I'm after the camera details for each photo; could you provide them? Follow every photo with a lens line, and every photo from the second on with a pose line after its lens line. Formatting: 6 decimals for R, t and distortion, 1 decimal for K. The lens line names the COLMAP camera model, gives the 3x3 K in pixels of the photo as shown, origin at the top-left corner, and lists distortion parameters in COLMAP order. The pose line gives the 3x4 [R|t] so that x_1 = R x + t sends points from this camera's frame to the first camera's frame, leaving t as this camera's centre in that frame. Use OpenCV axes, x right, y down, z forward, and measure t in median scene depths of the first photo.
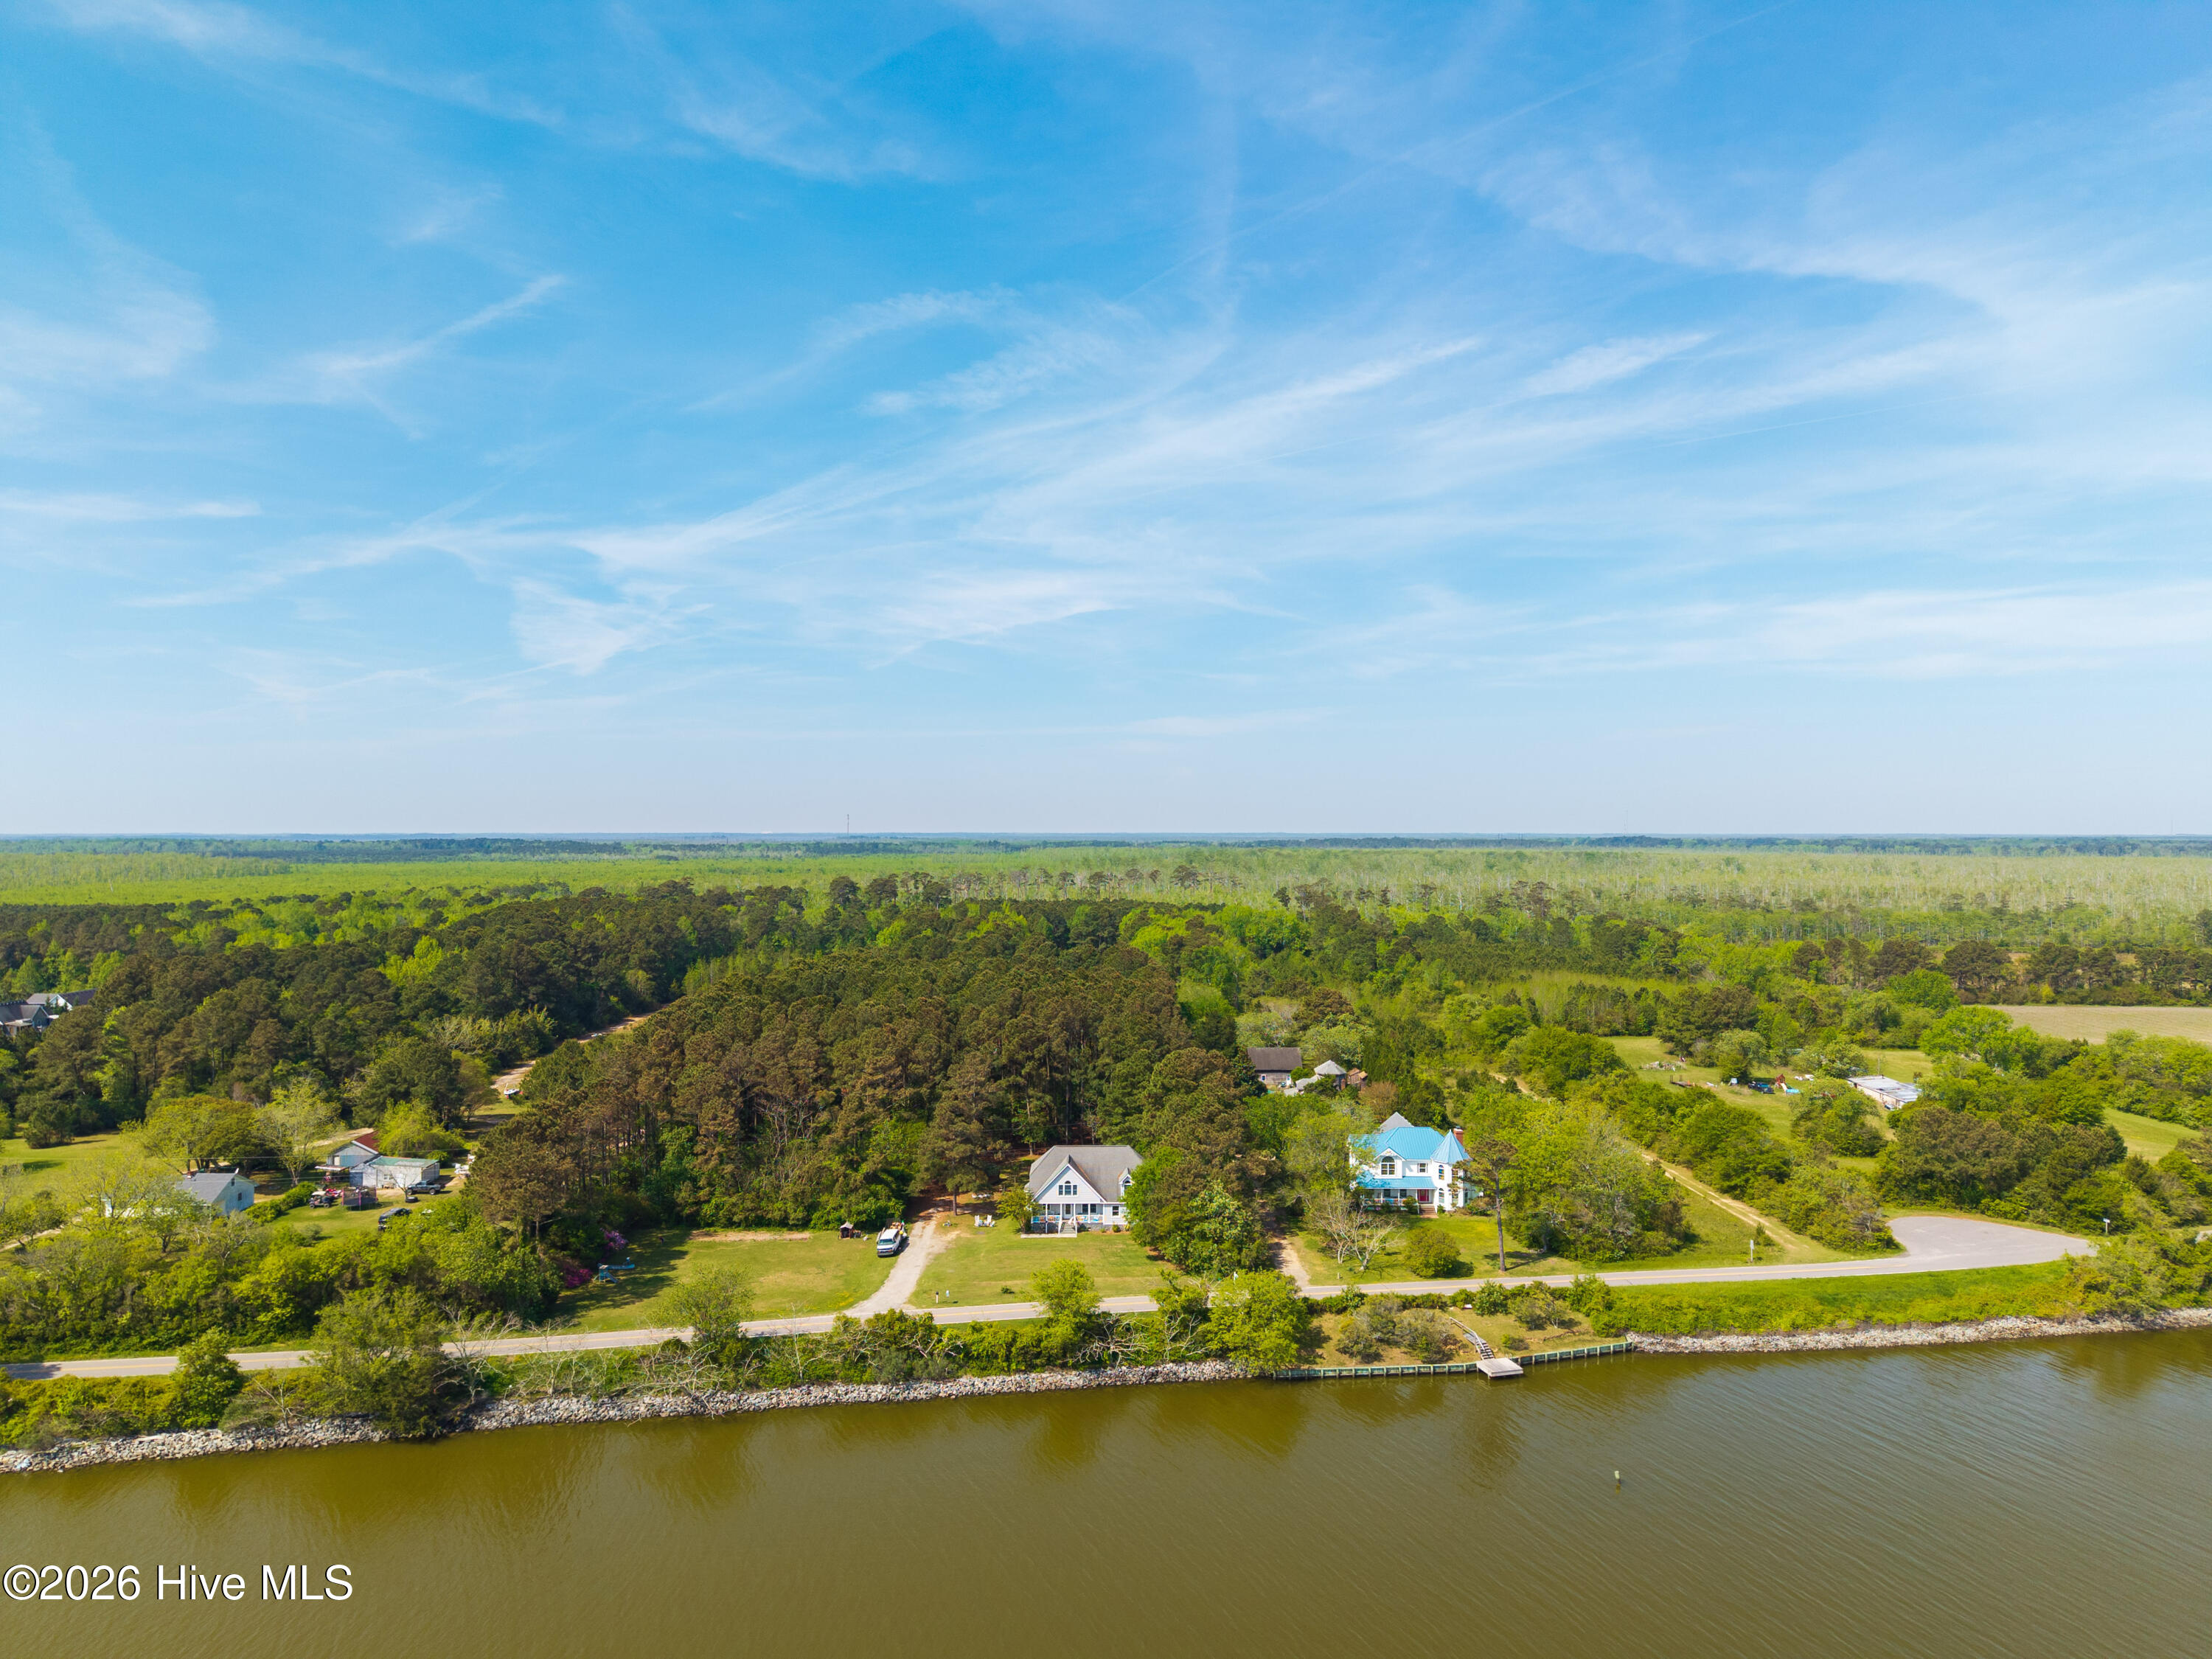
lens RADIAL K [[1485.4, 0, 1104.1], [0, 1485.4, 837.7], [0, 0, 1]] dist [0.029154, -0.028479]
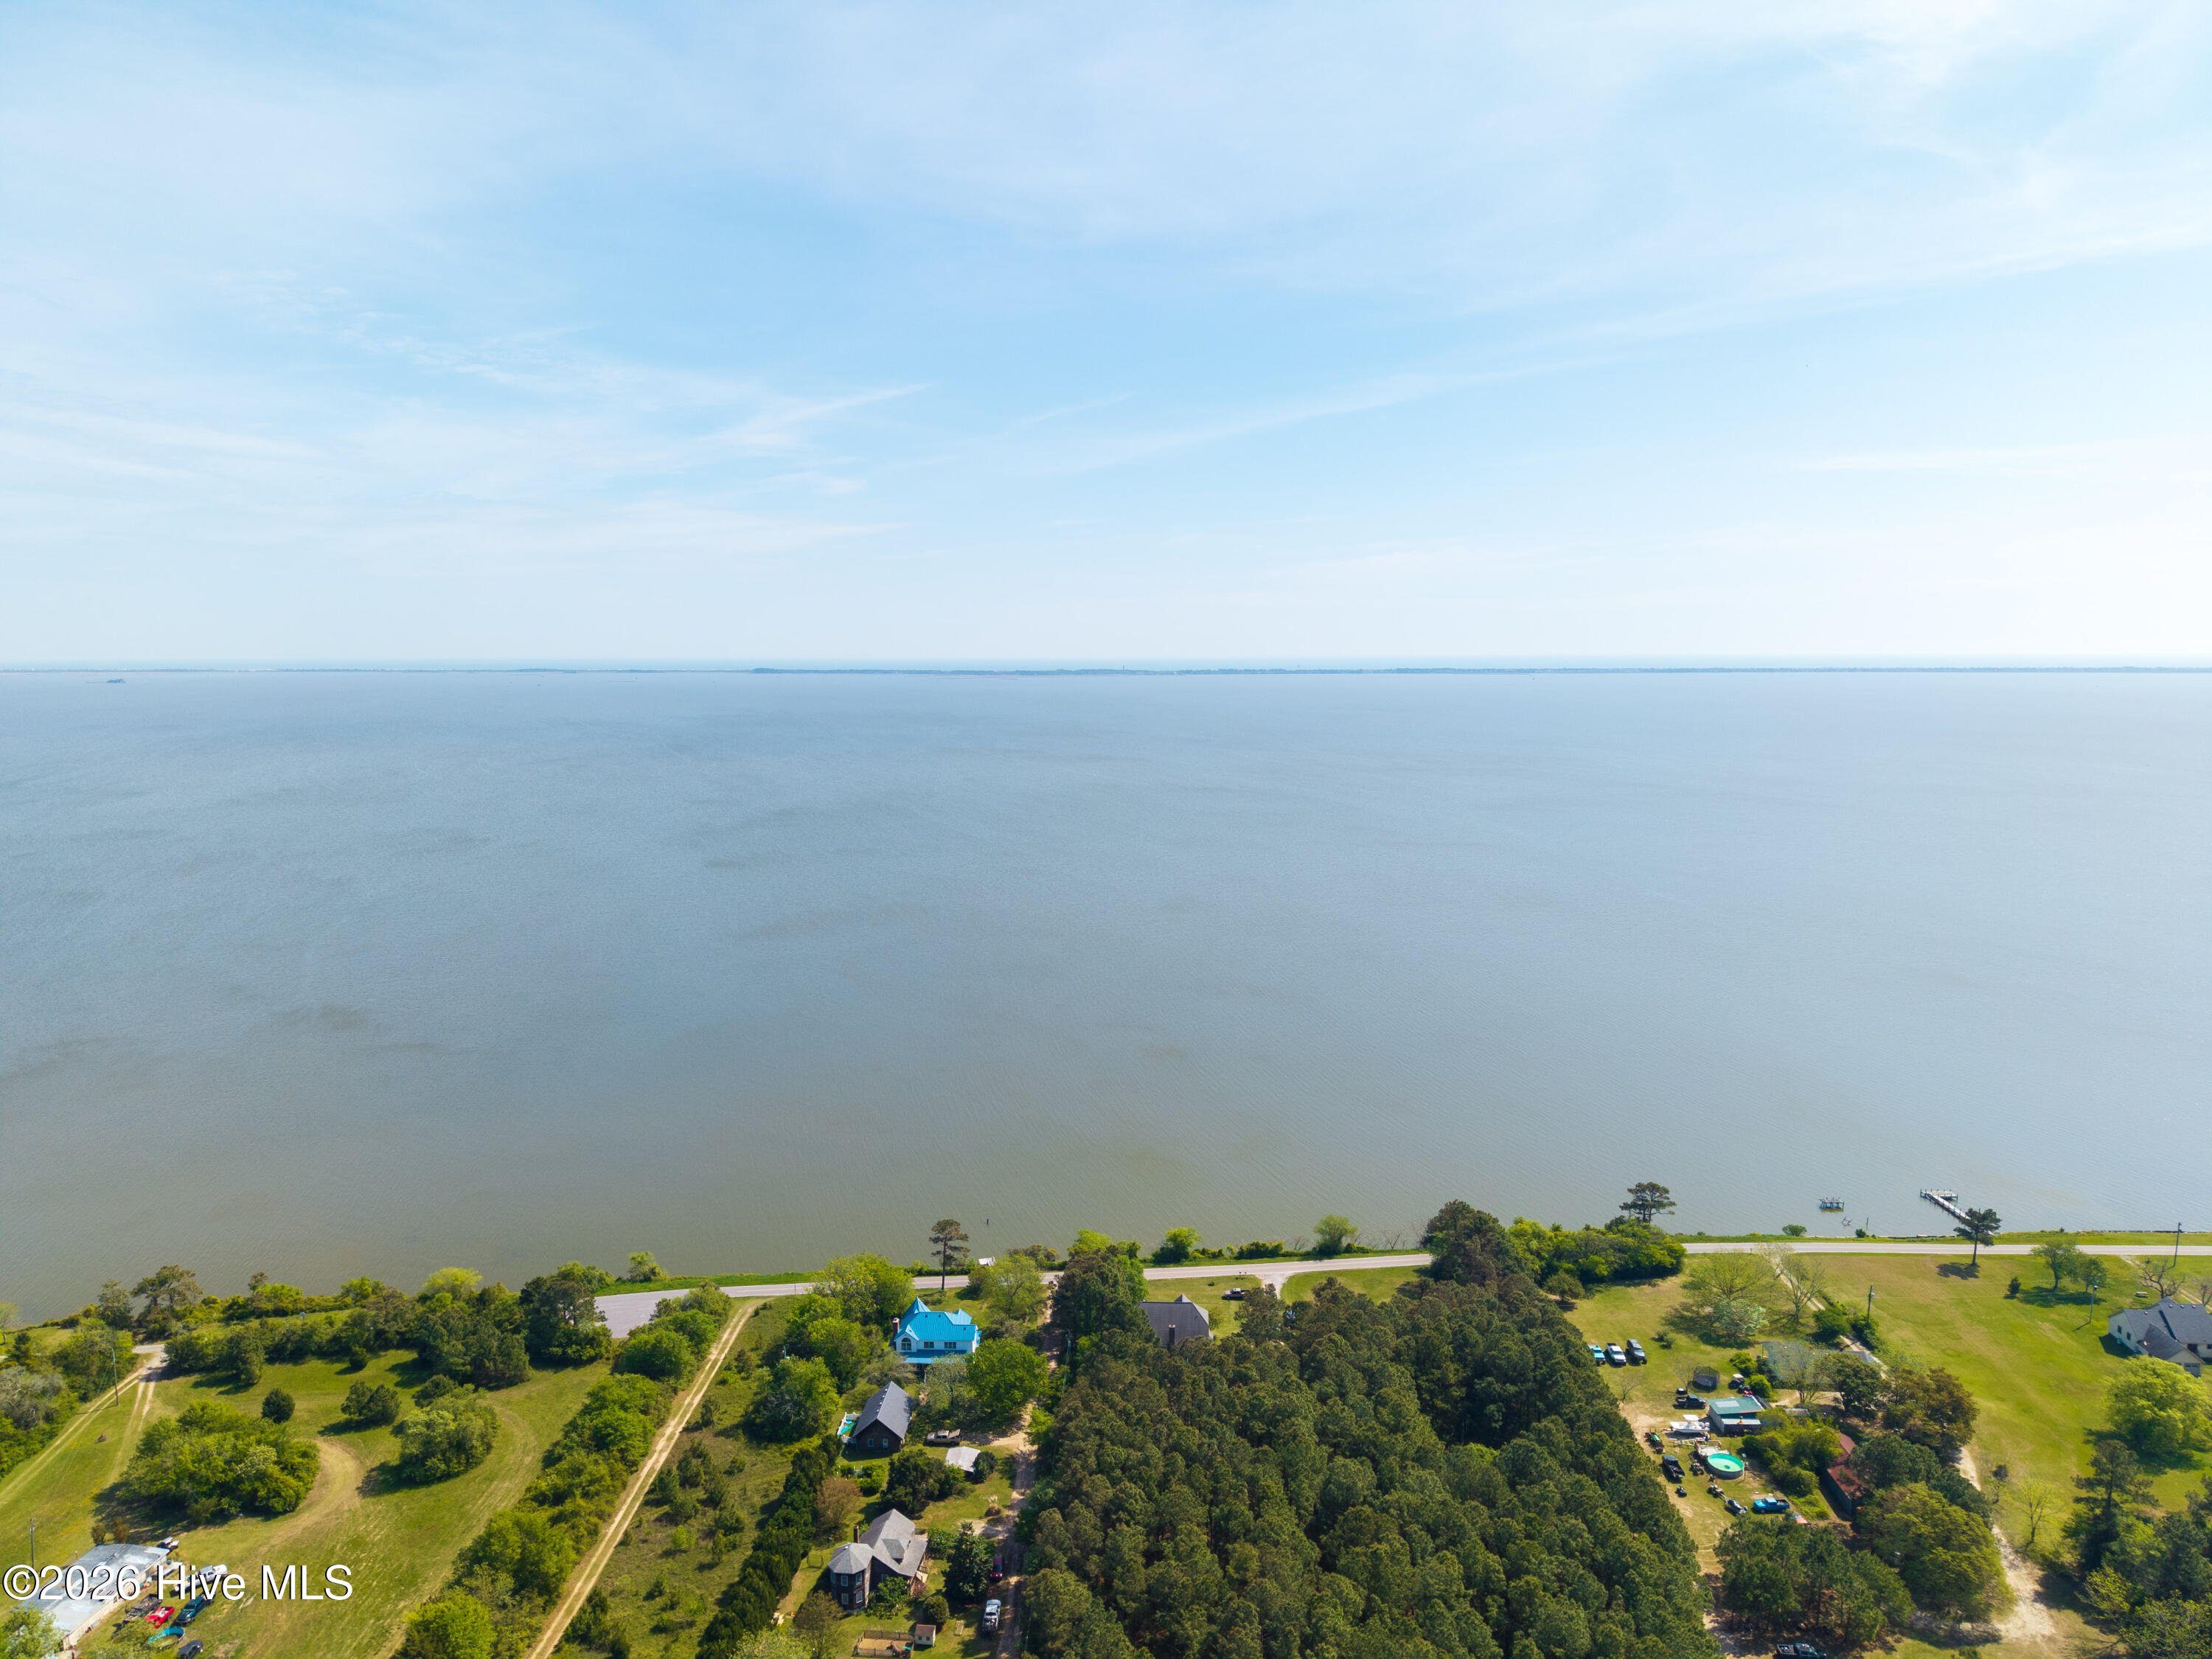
lens RADIAL K [[1495.7, 0, 1105.0], [0, 1495.7, 827.0], [0, 0, 1]] dist [0.035168, -0.036449]
pose [[-0.998110, -0.005086, 0.061243, -0.043165], [0.002936, 0.991487, 0.130176, -0.534635], [-0.061384, 0.130110, -0.989598, 2.853416]]
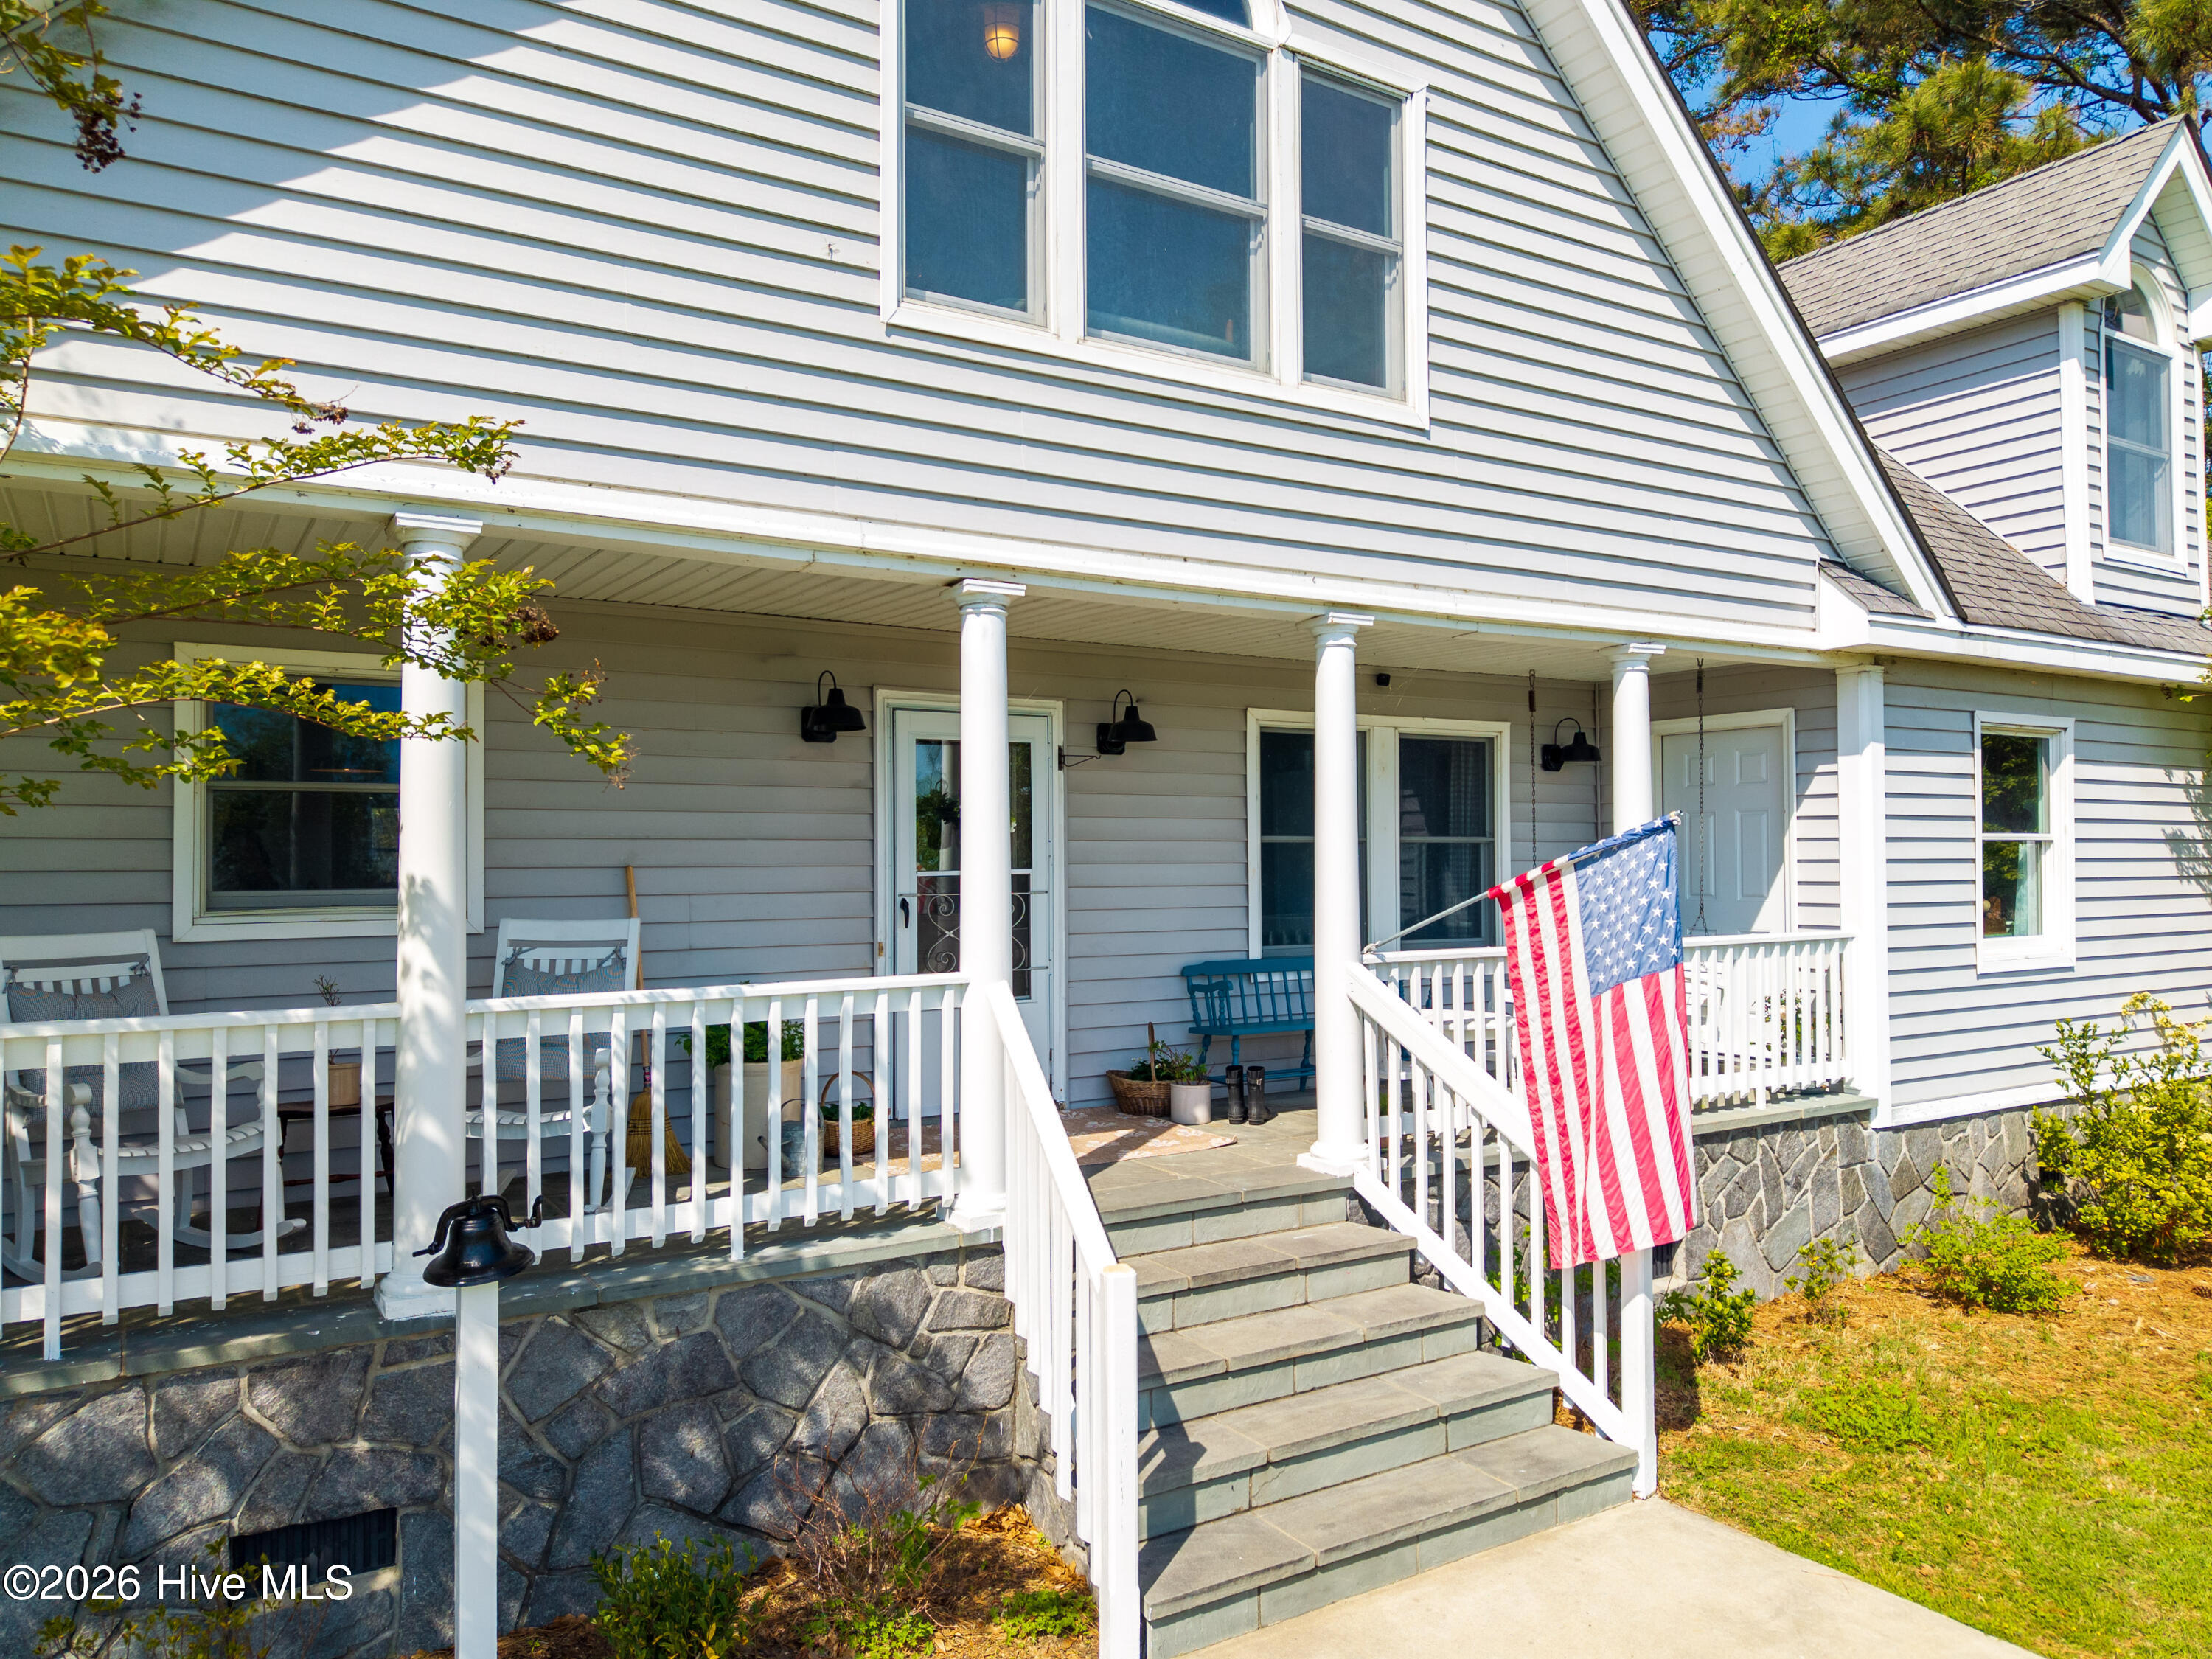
lens RADIAL K [[1503.1, 0, 1182.2], [0, 1503.1, 824.8], [0, 0, 1]] dist [0.000737, 0.002073]
pose [[0.855634, 0.005509, 0.517552, -0.047143], [0.006274, 0.999759, -0.021014, 0.288395], [-0.517544, 0.021227, 0.855393, 1.115822]]
